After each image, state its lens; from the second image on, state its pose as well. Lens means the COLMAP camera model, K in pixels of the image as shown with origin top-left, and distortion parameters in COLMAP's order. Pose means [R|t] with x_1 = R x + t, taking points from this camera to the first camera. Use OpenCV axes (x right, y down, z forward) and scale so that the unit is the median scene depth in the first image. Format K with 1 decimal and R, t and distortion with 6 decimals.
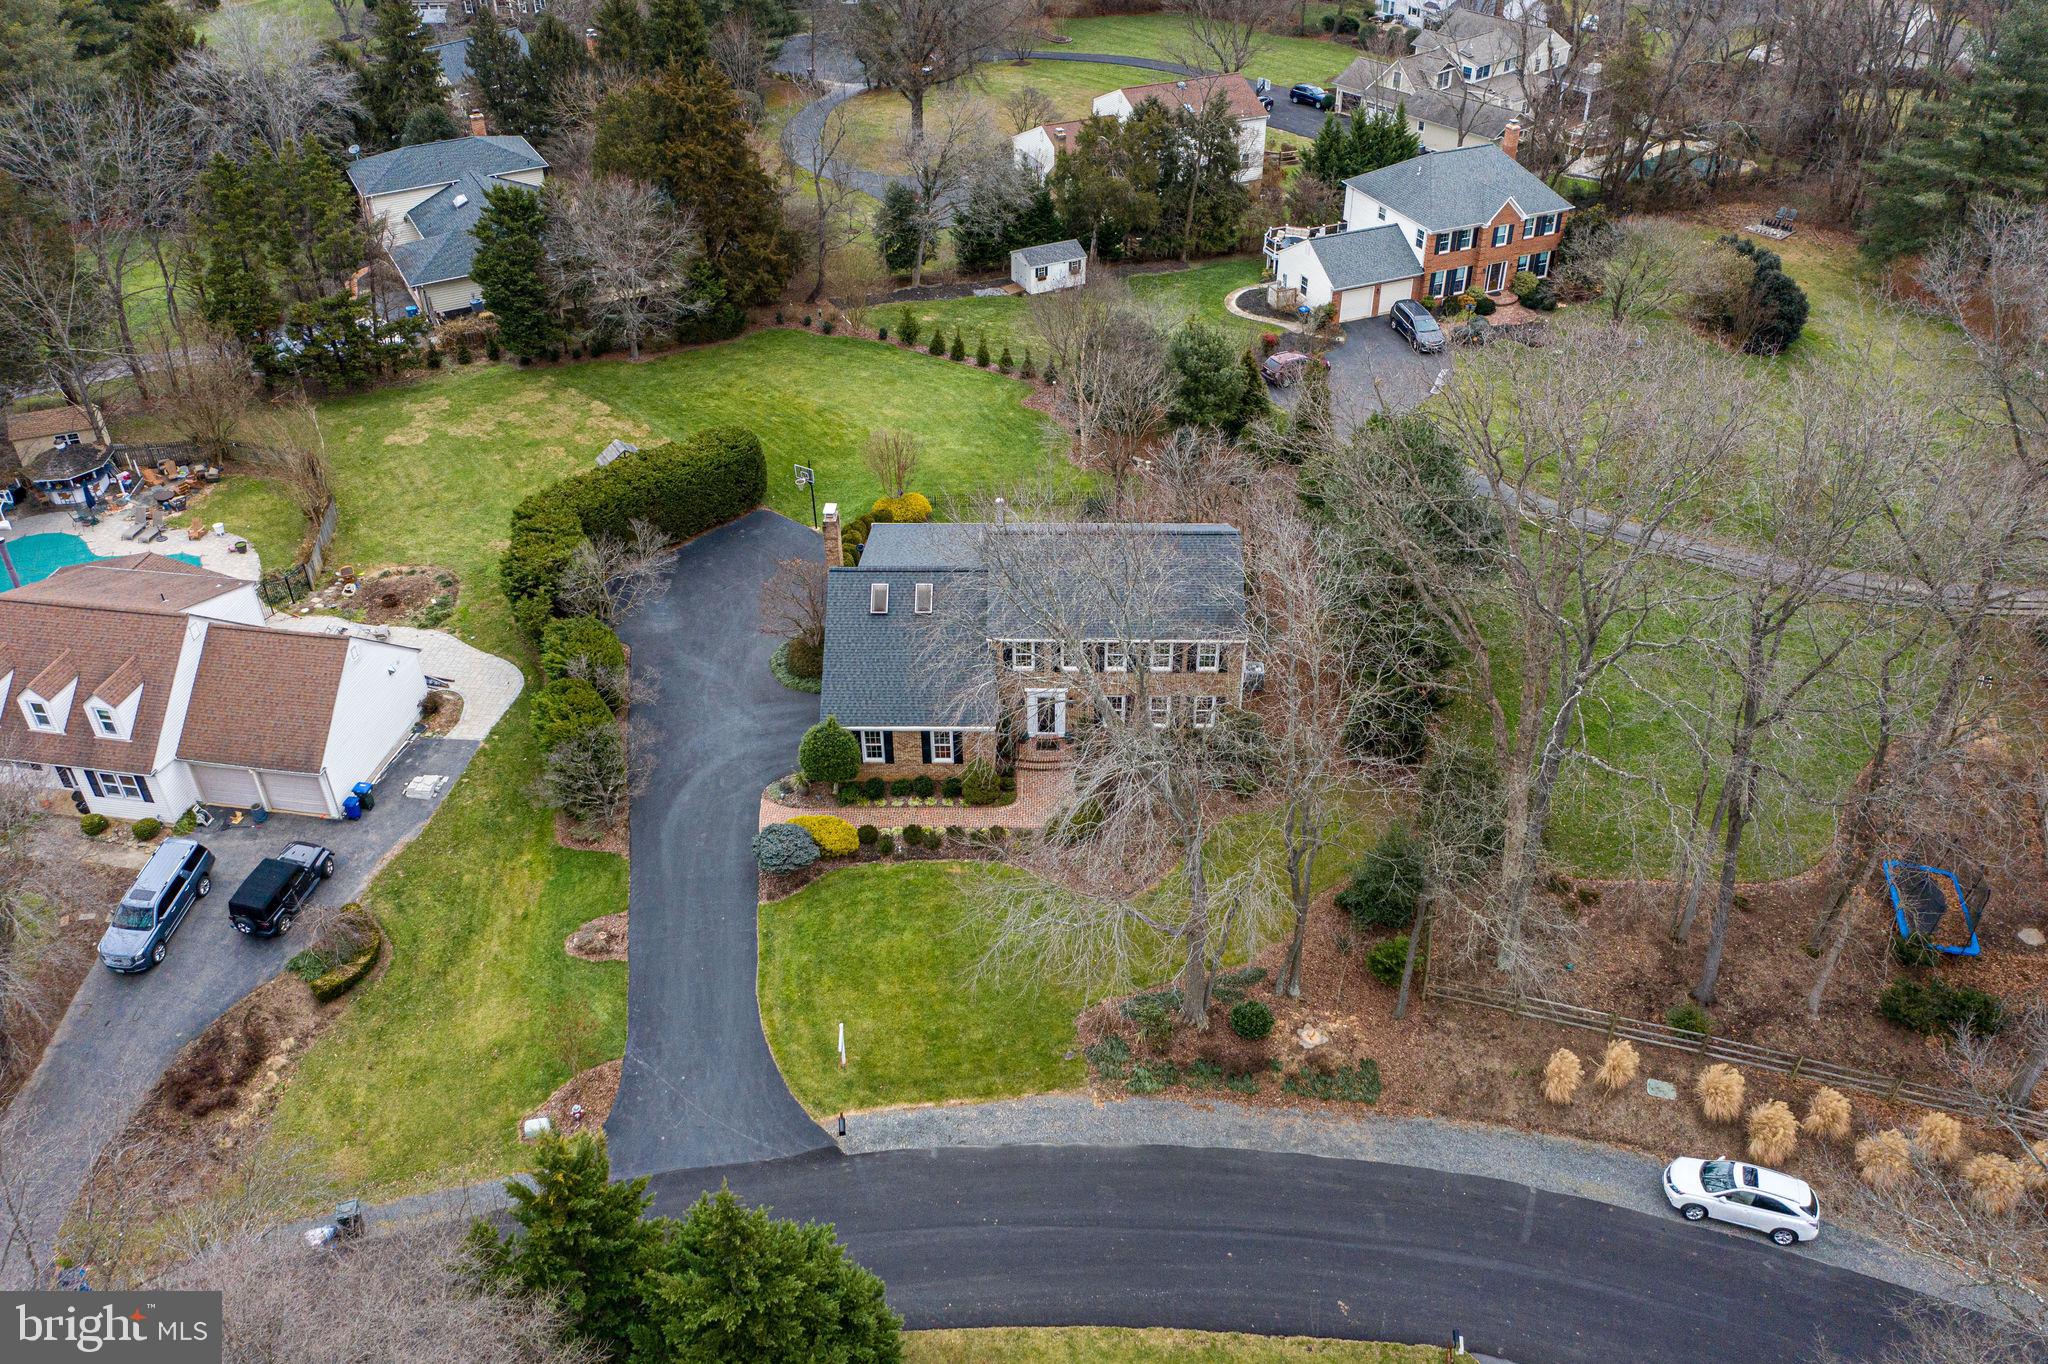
lens RADIAL K [[1621.7, 0, 1013.1], [0, 1621.7, 674.7], [0, 0, 1]] dist [-0.023214, 0.010578]
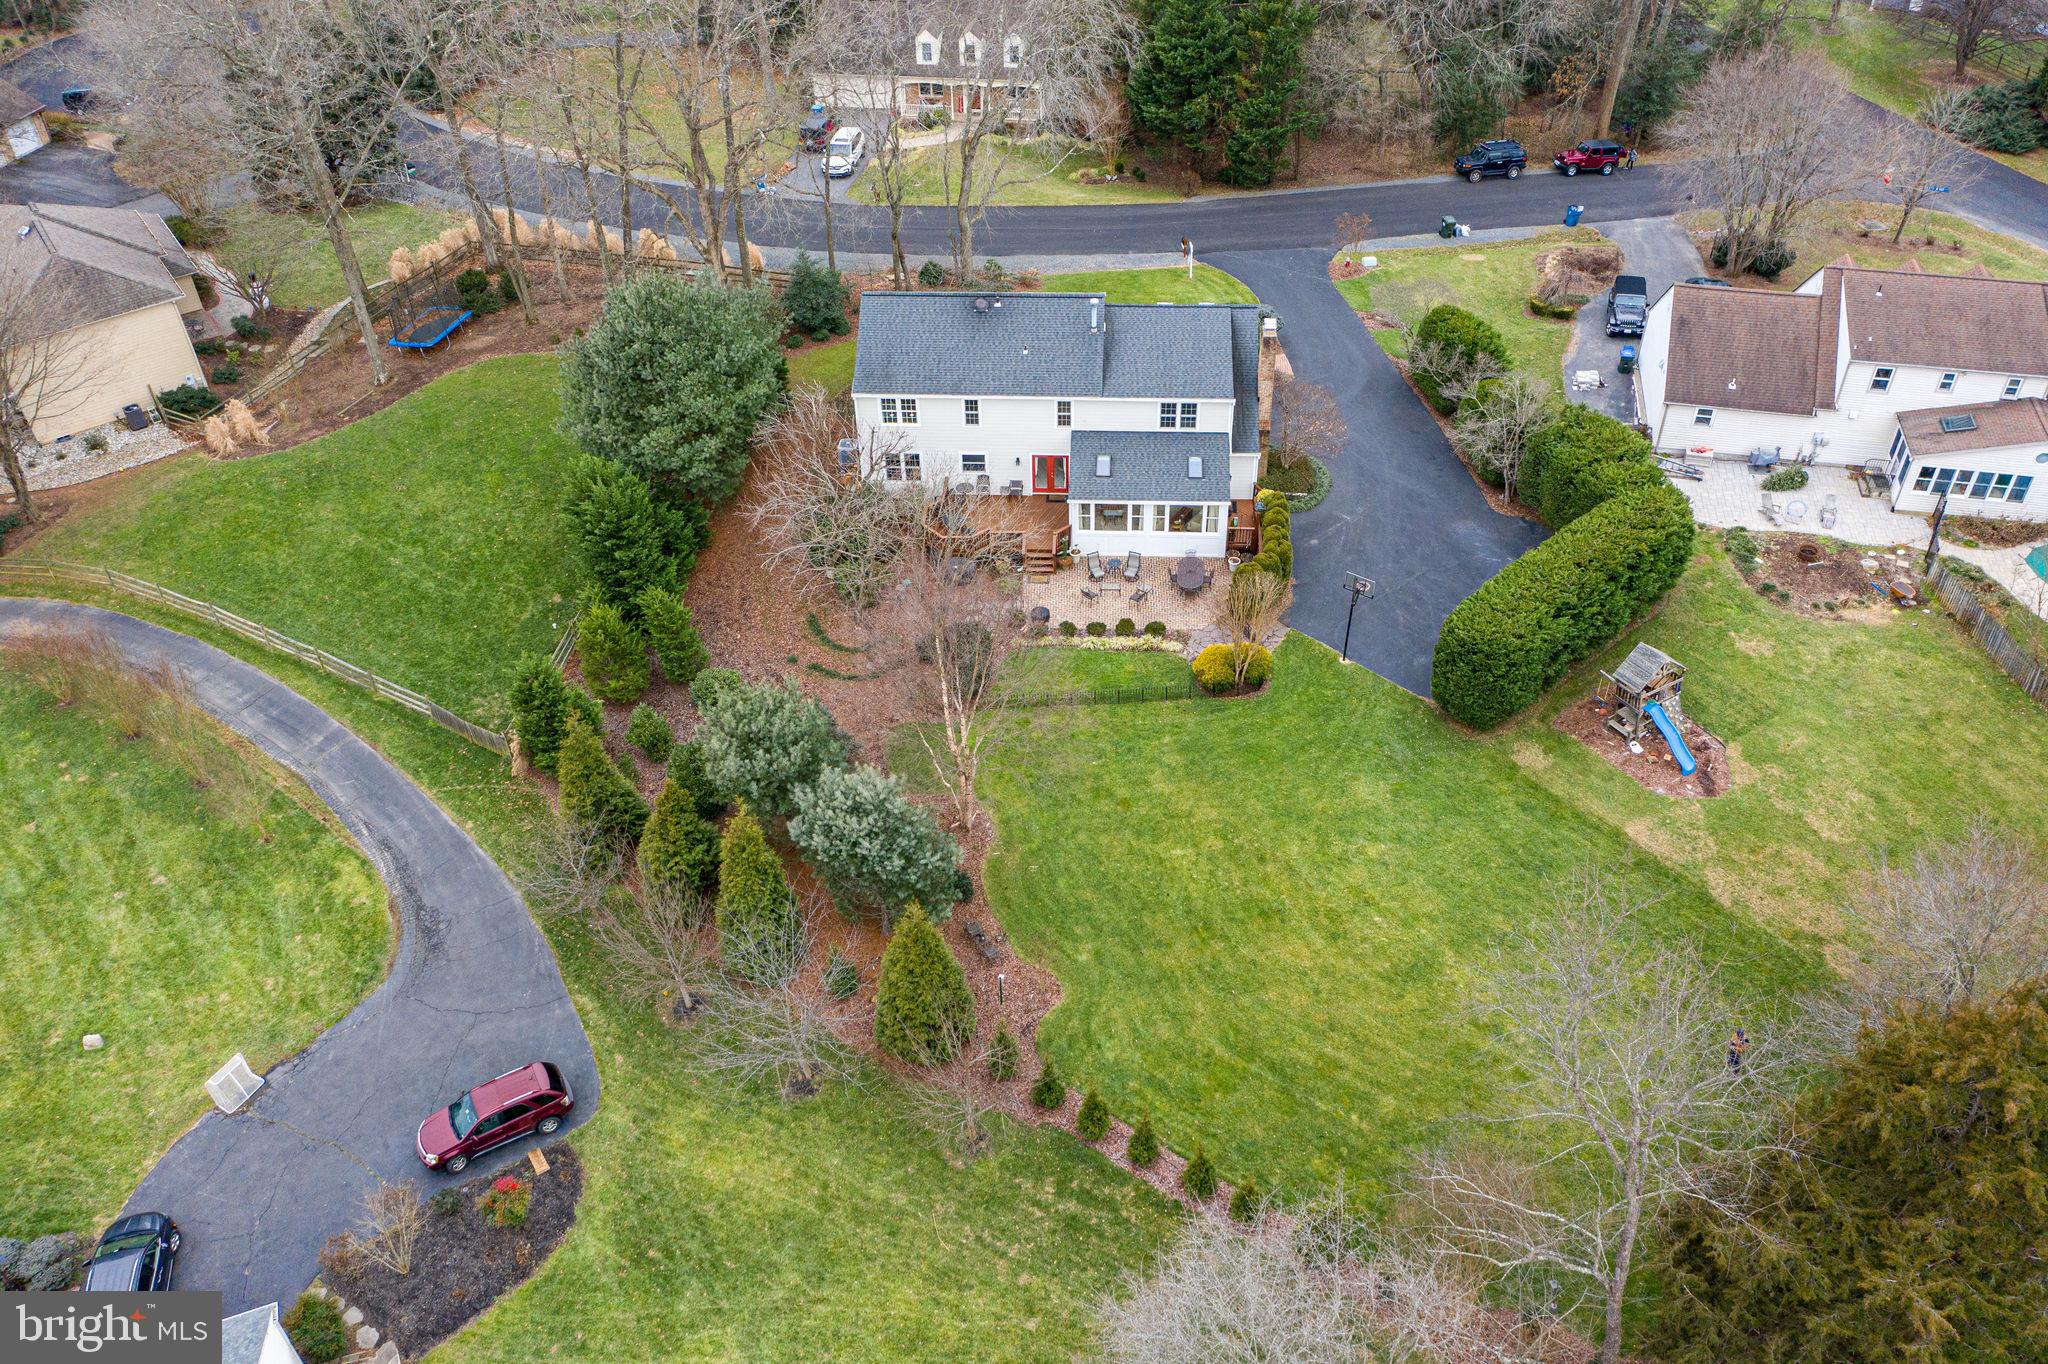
lens RADIAL K [[1631.7, 0, 1015.2], [0, 1631.7, 676.8], [0, 0, 1]] dist [-0.018950, 0.003609]
pose [[-0.998975, -0.004540, 0.045041, -0.004781], [0.042608, 0.241757, 0.969401, -0.977997], [-0.015290, 0.970326, -0.241316, 1.413698]]
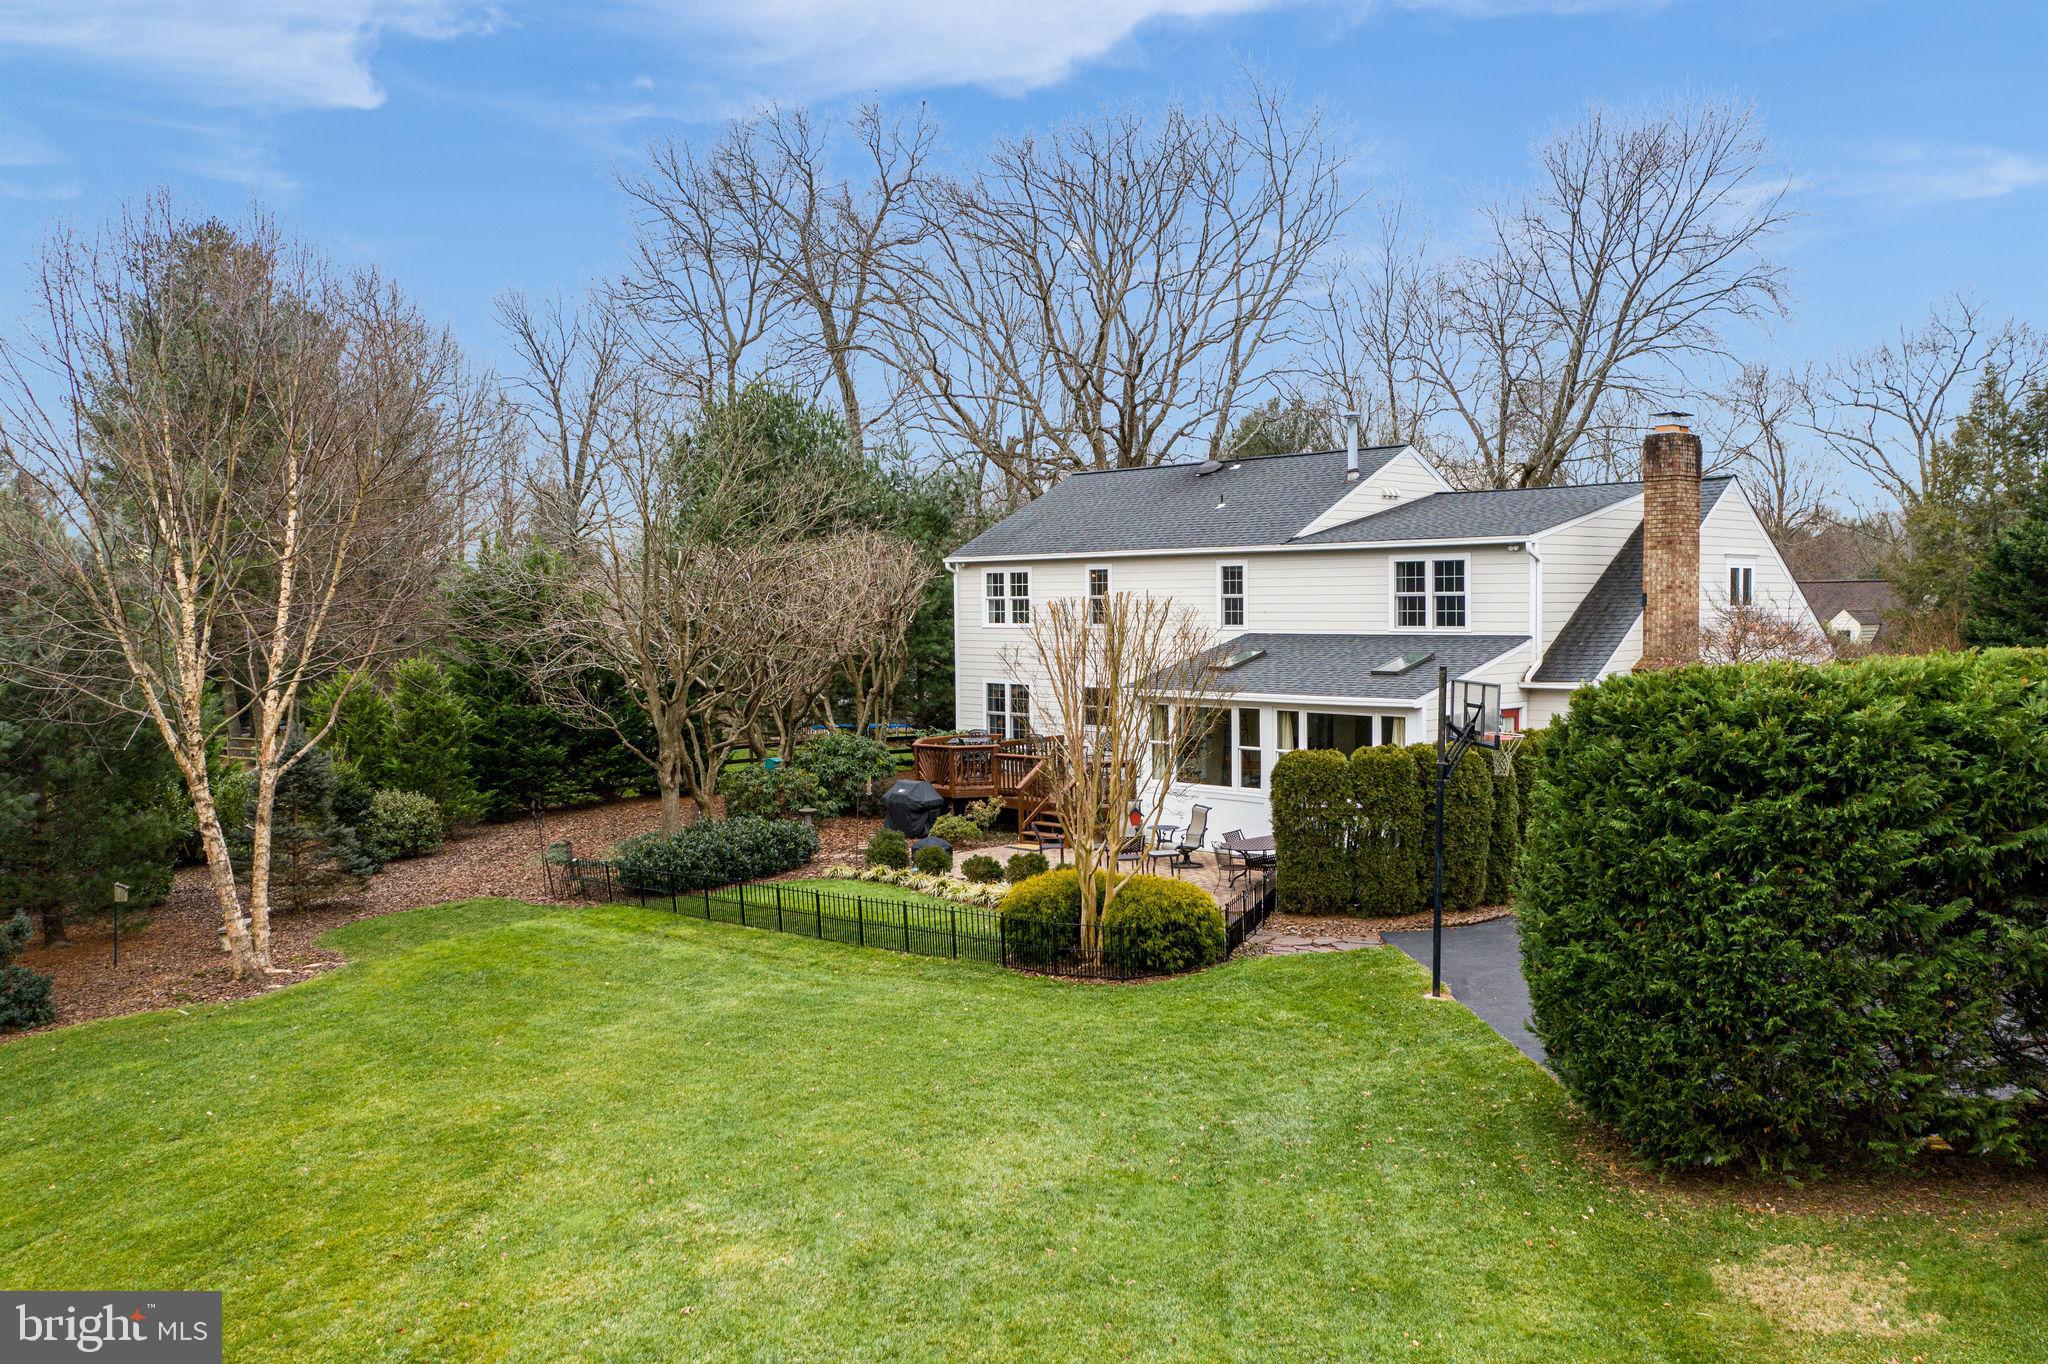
lens RADIAL K [[1621.7, 0, 1013.1], [0, 1621.7, 674.7], [0, 0, 1]] dist [-0.023214, 0.010578]
pose [[-0.700959, -0.022708, 0.712840, -0.288299], [0.428225, 0.785874, 0.446123, -0.299298], [-0.570333, 0.617969, -0.541142, 1.340579]]
